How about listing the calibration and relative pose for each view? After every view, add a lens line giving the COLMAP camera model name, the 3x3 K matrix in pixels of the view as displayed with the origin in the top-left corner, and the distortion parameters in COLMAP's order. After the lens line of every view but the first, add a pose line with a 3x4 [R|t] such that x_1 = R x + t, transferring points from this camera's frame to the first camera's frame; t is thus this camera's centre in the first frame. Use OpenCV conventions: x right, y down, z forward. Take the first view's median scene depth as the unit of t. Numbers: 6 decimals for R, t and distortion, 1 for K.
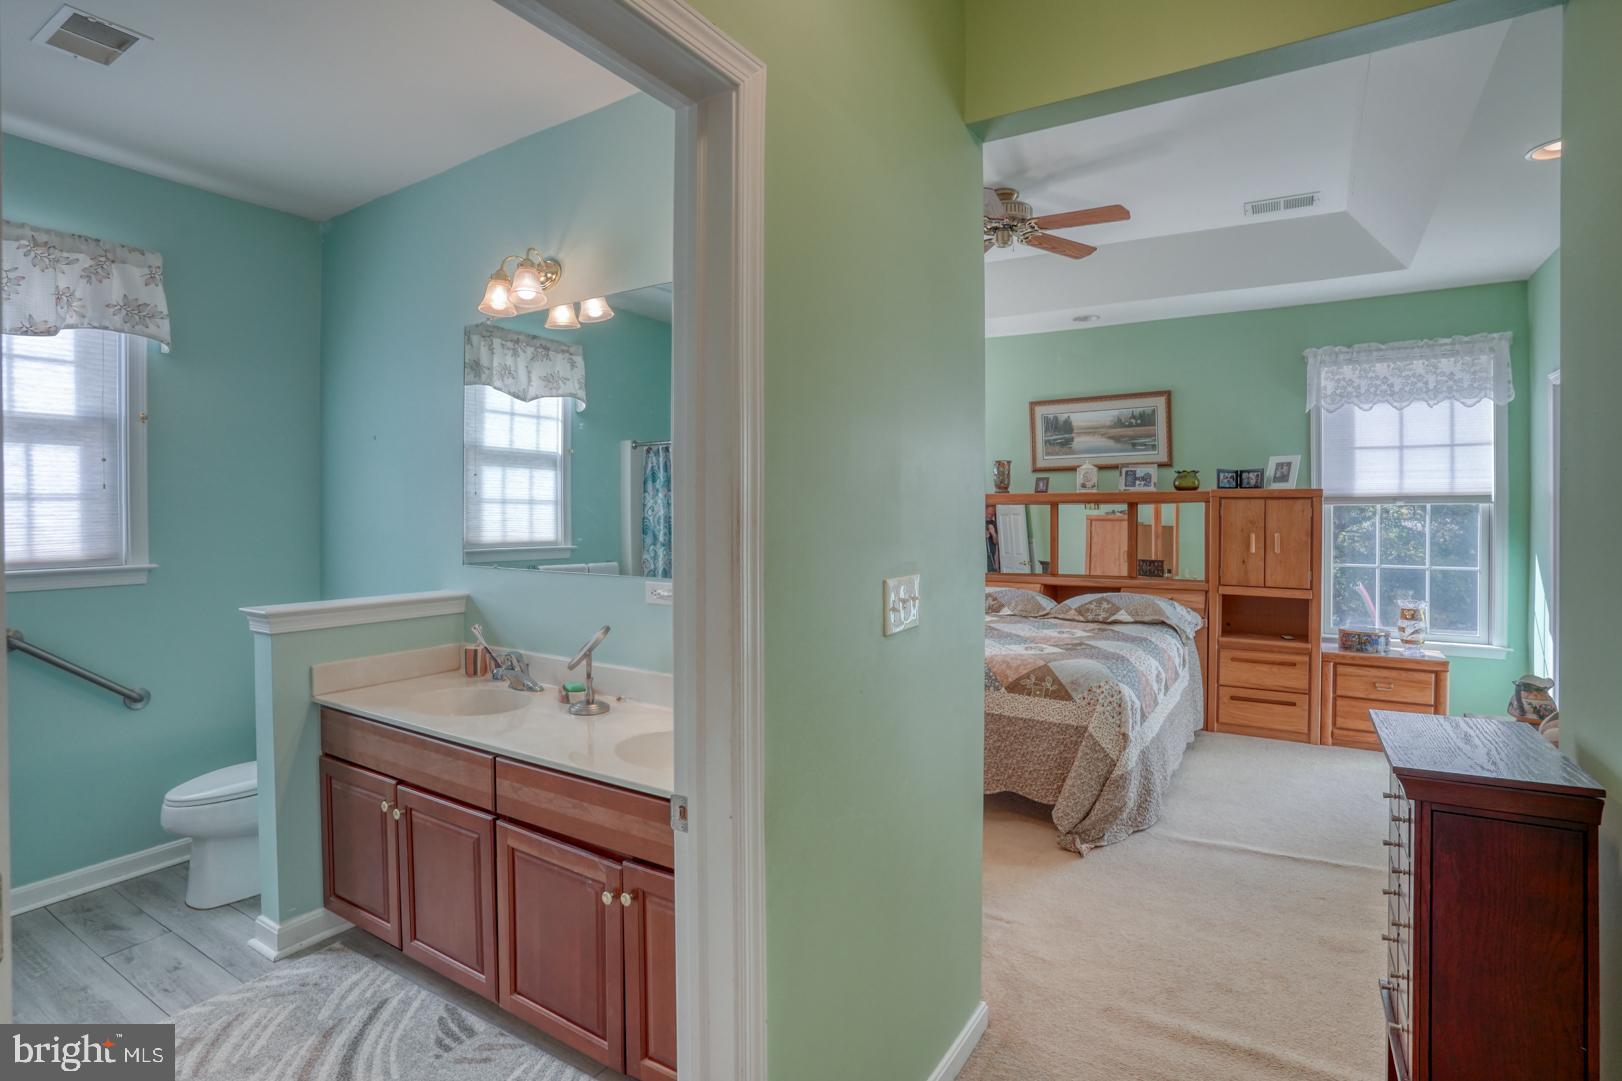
lens RADIAL K [[812.9, 0, 818.4], [0, 812.9, 508.7], [0, 0, 1]] dist [-0.075766, 0.035046]
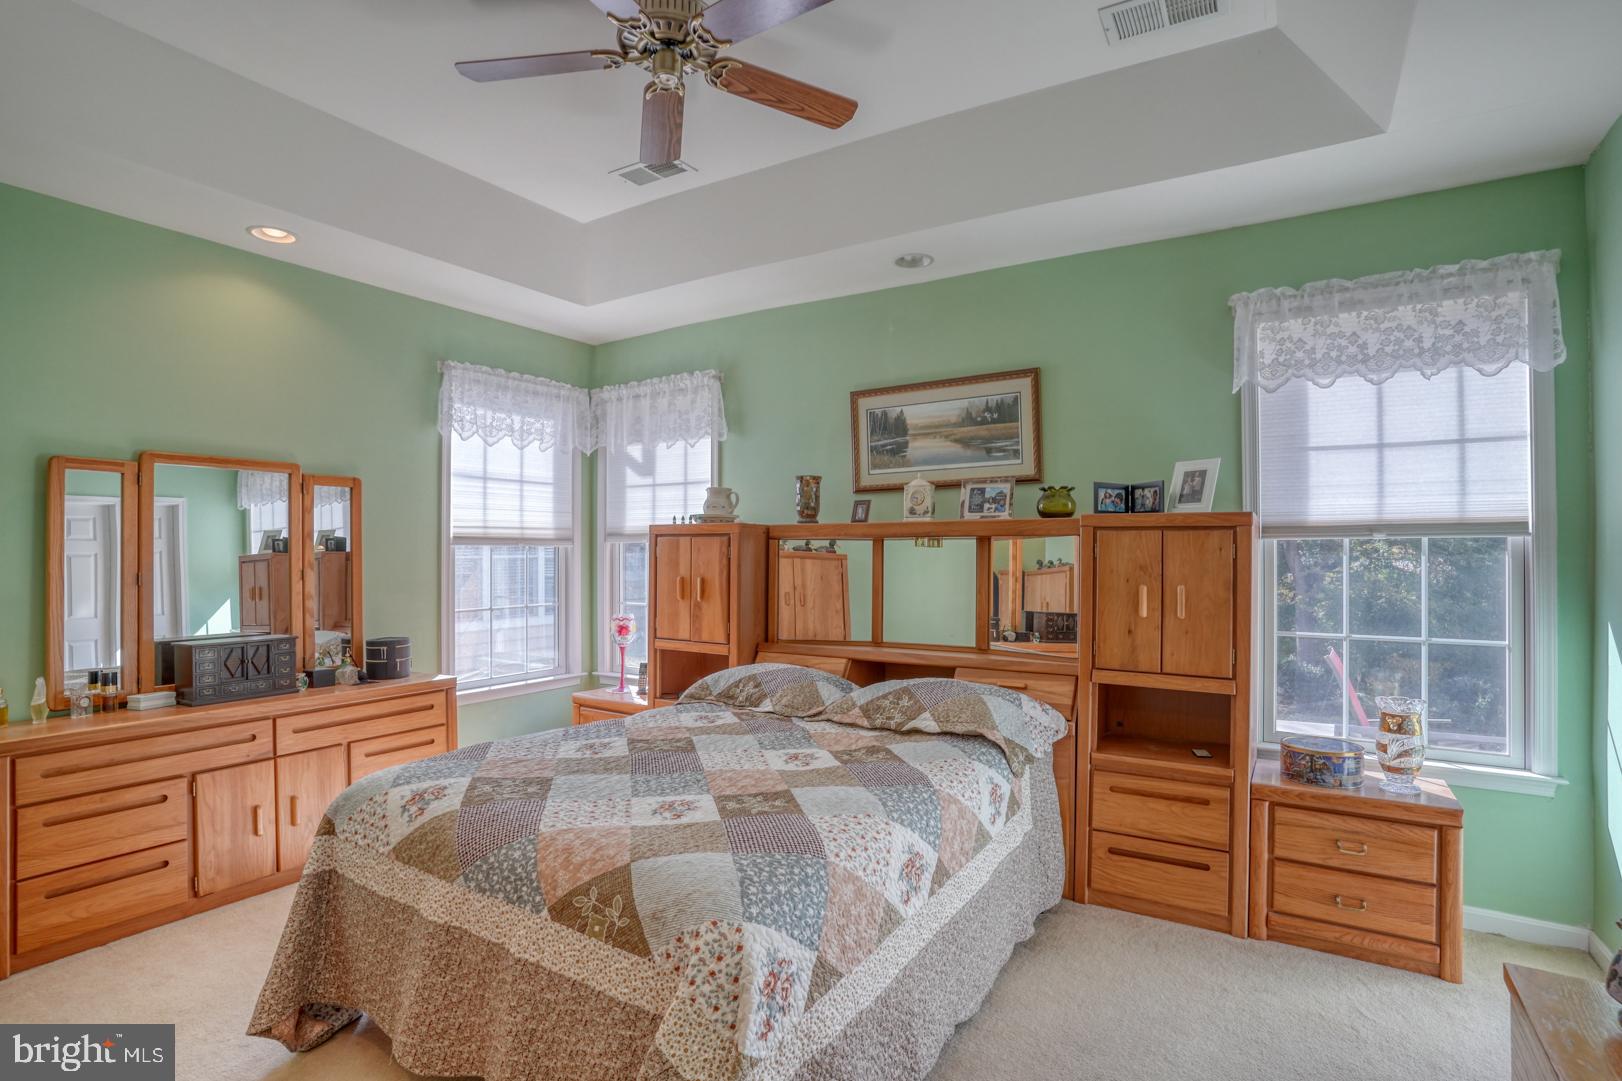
lens RADIAL K [[812.9, 0, 840.7], [0, 812.9, 537.7], [0, 0, 1]] dist [-0.075766, 0.035046]
pose [[0.999793, -0.000264, 0.020362, 0.295074], [0.000509, 0.999928, -0.012030, 0.001485], [-0.020357, 0.012038, 0.999720, 0.378685]]
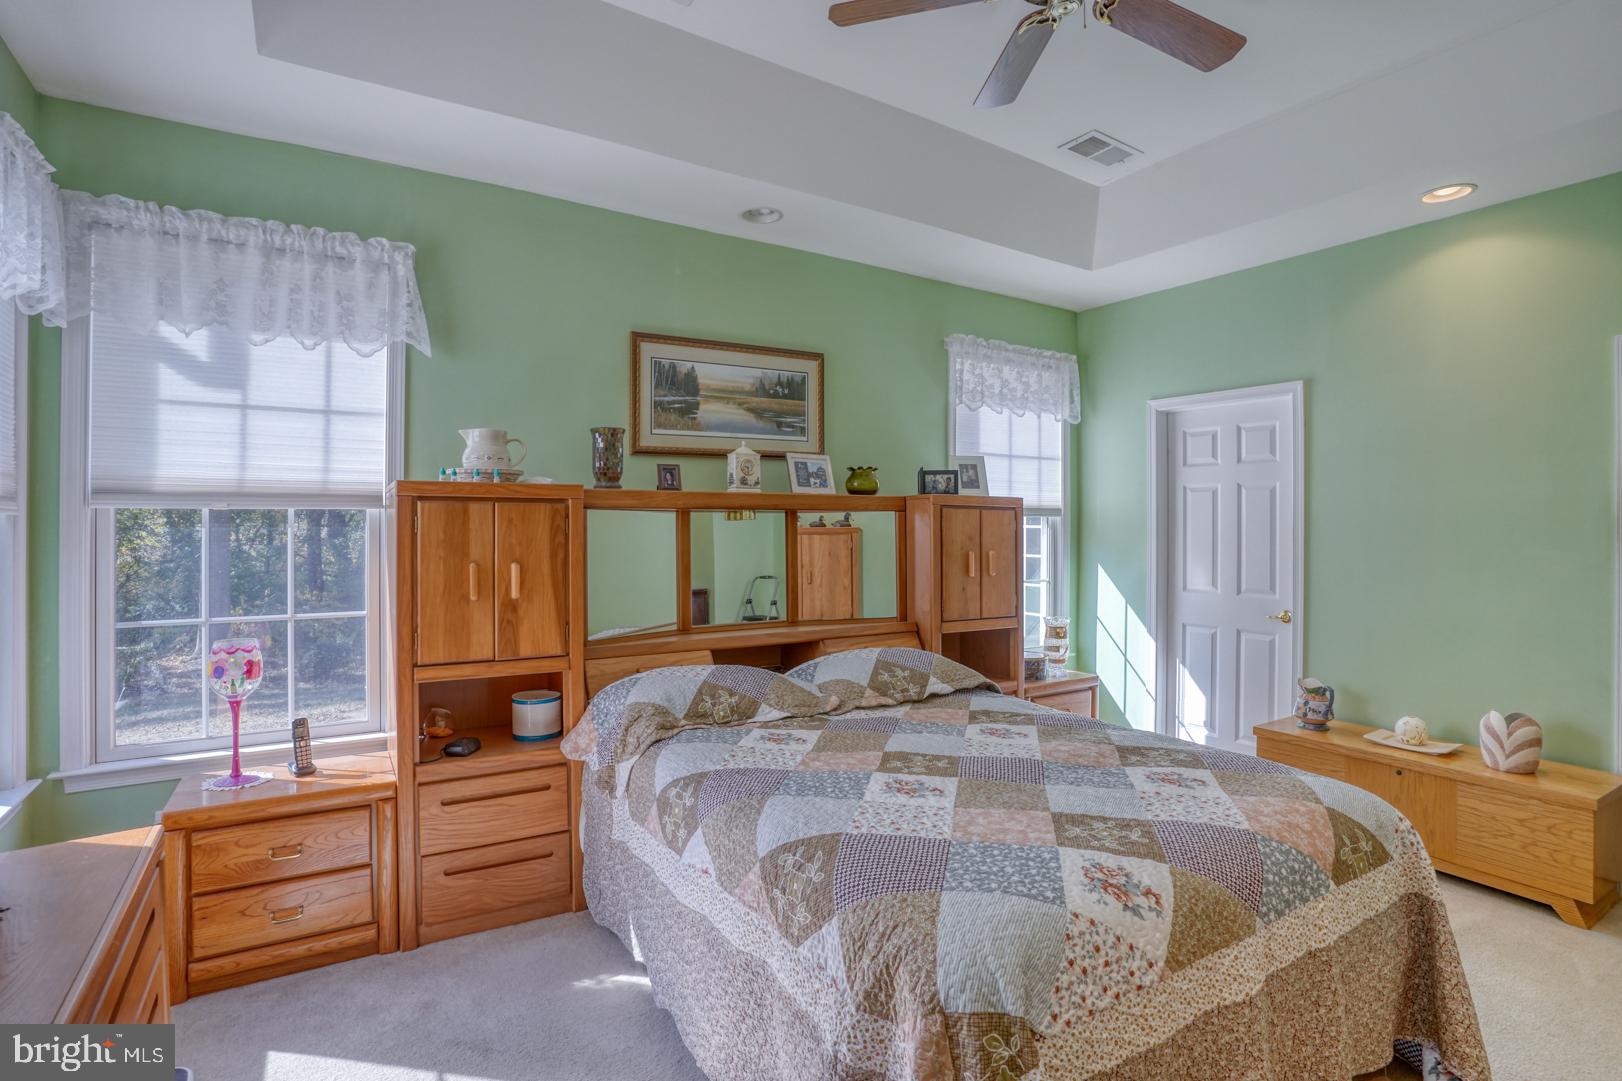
lens RADIAL K [[812.9, 0, 792.5], [0, 812.9, 514.3], [0, 0, 1]] dist [-0.075766, 0.035046]
pose [[0.425702, 0.011576, 0.904789, -0.253821], [-0.004407, 0.999933, -0.010719, 0.003629], [-0.904853, 0.000575, 0.425724, 0.808799]]
